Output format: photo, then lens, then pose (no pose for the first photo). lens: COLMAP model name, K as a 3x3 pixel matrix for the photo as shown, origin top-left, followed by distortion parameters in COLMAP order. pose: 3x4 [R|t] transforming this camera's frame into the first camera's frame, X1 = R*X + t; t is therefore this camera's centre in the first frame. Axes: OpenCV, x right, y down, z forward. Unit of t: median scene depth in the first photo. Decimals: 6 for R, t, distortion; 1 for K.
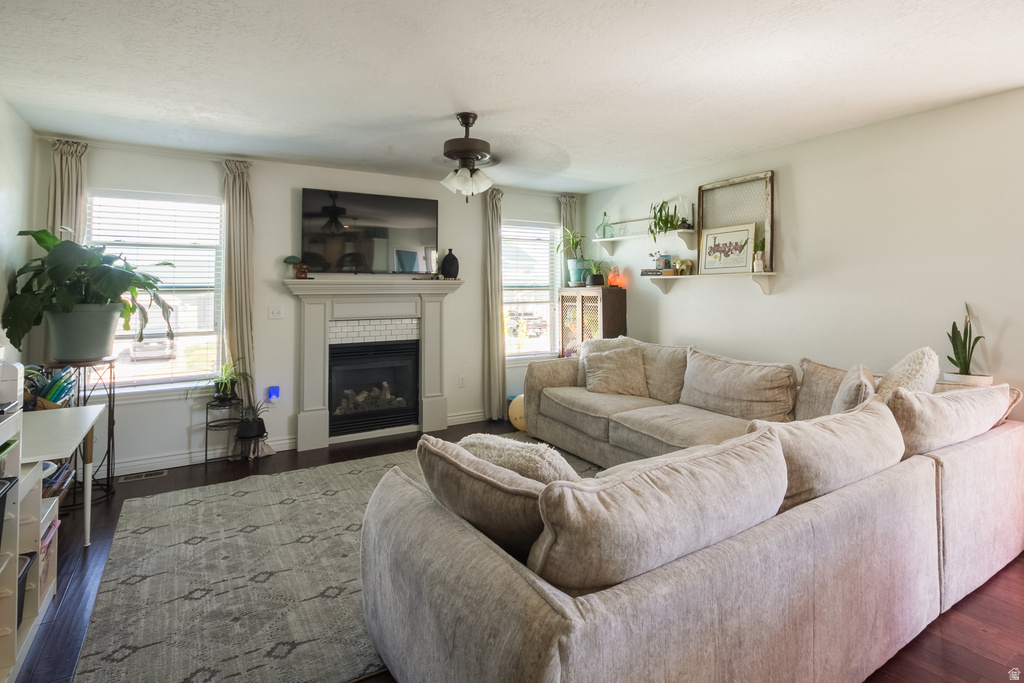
lens RADIAL K [[518.6, 0, 512.4], [0, 518.6, 270.5], [0, 0, 1]] dist [-0.001794, -0.000320]
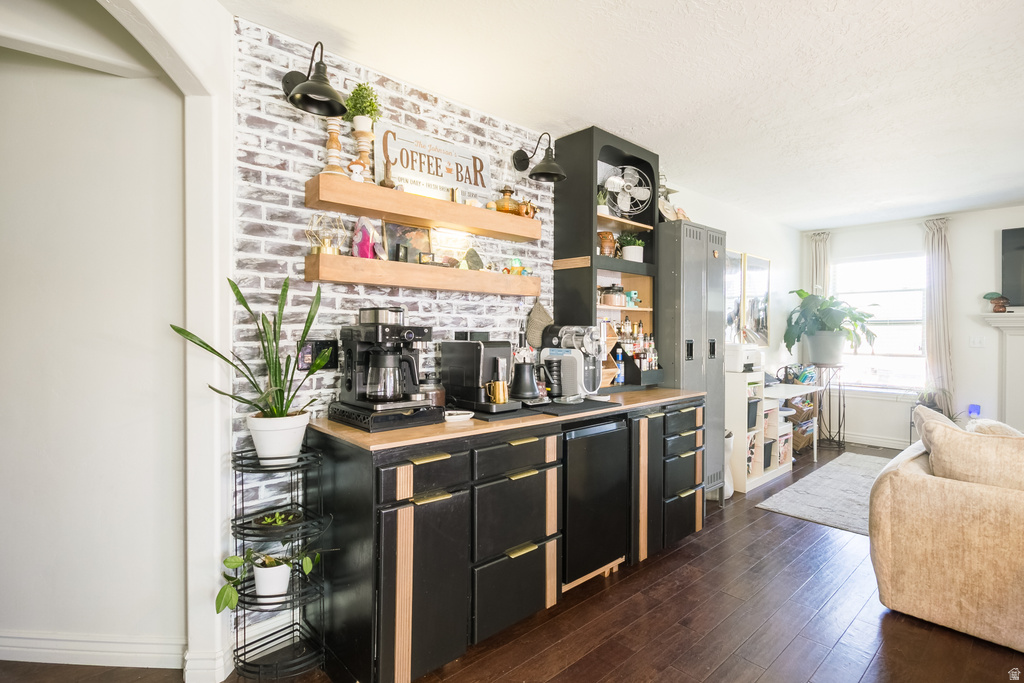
lens RADIAL K [[504.1, 0, 513.6], [0, 504.1, 330.8], [0, 0, 1]] dist [-0.001473, -0.001217]
pose [[0.188443, 0.009122, -0.982042, 0.449798], [0.035095, 0.999256, 0.016017, 0.001718], [0.981457, -0.037483, 0.187983, -0.226367]]
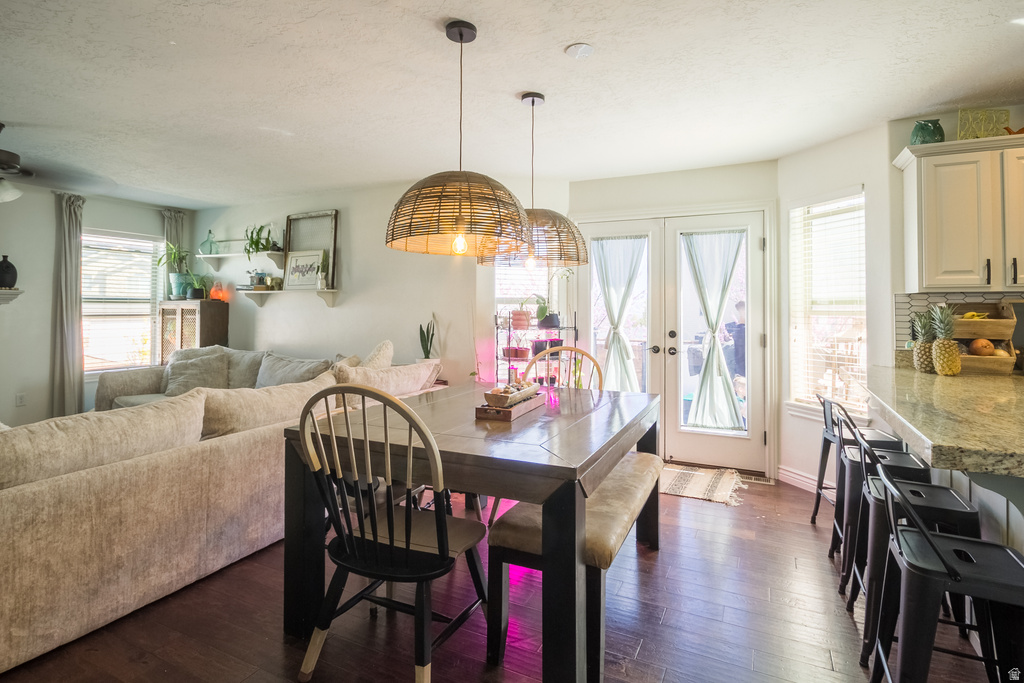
lens RADIAL K [[517.0, 0, 522.1], [0, 517.0, 297.3], [0, 0, 1]] dist [-0.000641, -0.002621]
pose [[0.845033, 0.020354, 0.534326, 0.187047], [-0.027338, 0.999613, 0.005156, 0.002632], [-0.534014, -0.018964, 0.845263, -0.281867]]
